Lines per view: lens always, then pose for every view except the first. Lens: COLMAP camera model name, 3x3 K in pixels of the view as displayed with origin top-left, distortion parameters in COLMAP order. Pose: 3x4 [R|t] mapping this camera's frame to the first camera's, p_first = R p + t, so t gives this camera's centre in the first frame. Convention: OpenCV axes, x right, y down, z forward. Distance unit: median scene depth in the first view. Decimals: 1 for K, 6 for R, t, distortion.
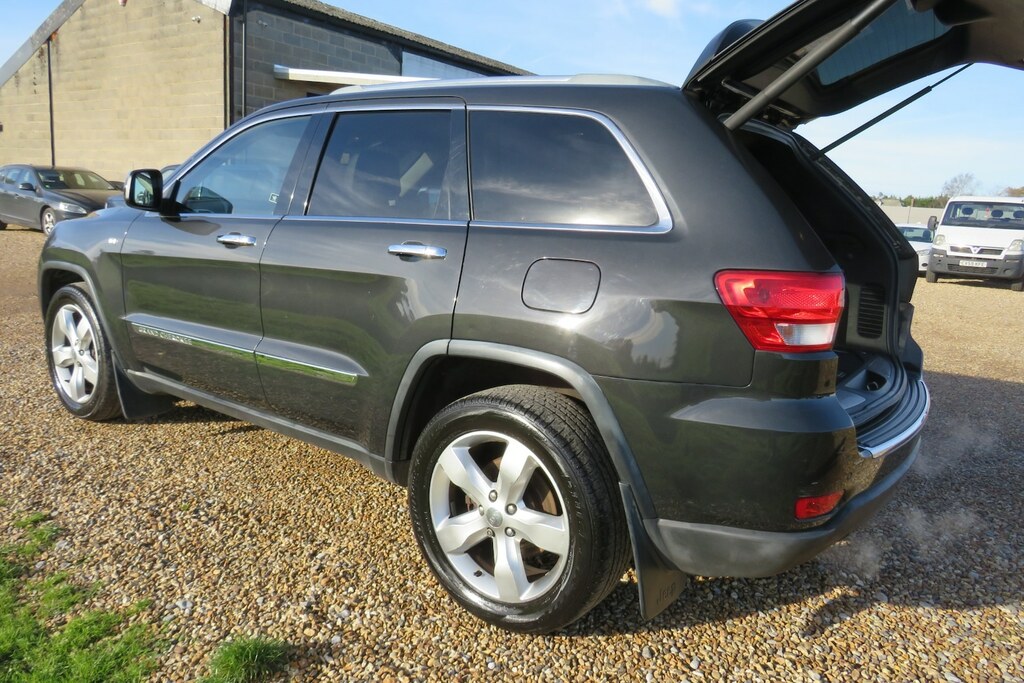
lens RADIAL K [[713.5, 0, 511.4], [0, 713.5, 340.5], [0, 0, 1]] dist [-0.015885, -0.002300]
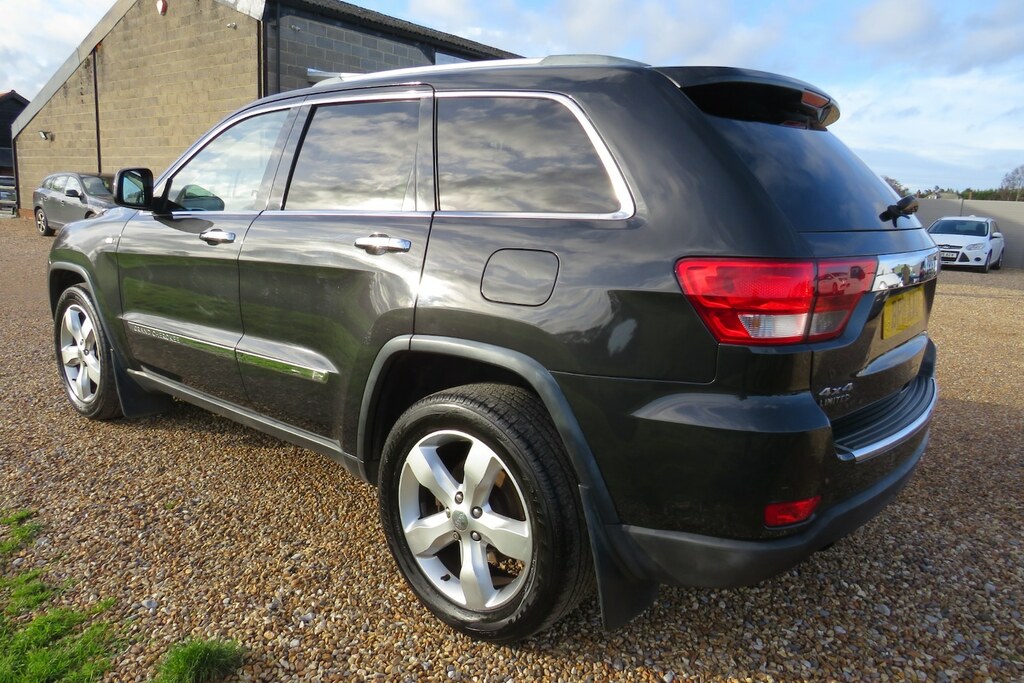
lens RADIAL K [[713.5, 0, 507.7], [0, 713.5, 346.0], [0, 0, 1]] dist [-0.015885, -0.002300]
pose [[0.997987, -0.004293, -0.063268, 0.094269], [0.004753, 0.999963, 0.007124, 0.006842], [0.063235, -0.007410, 0.997971, 0.043447]]
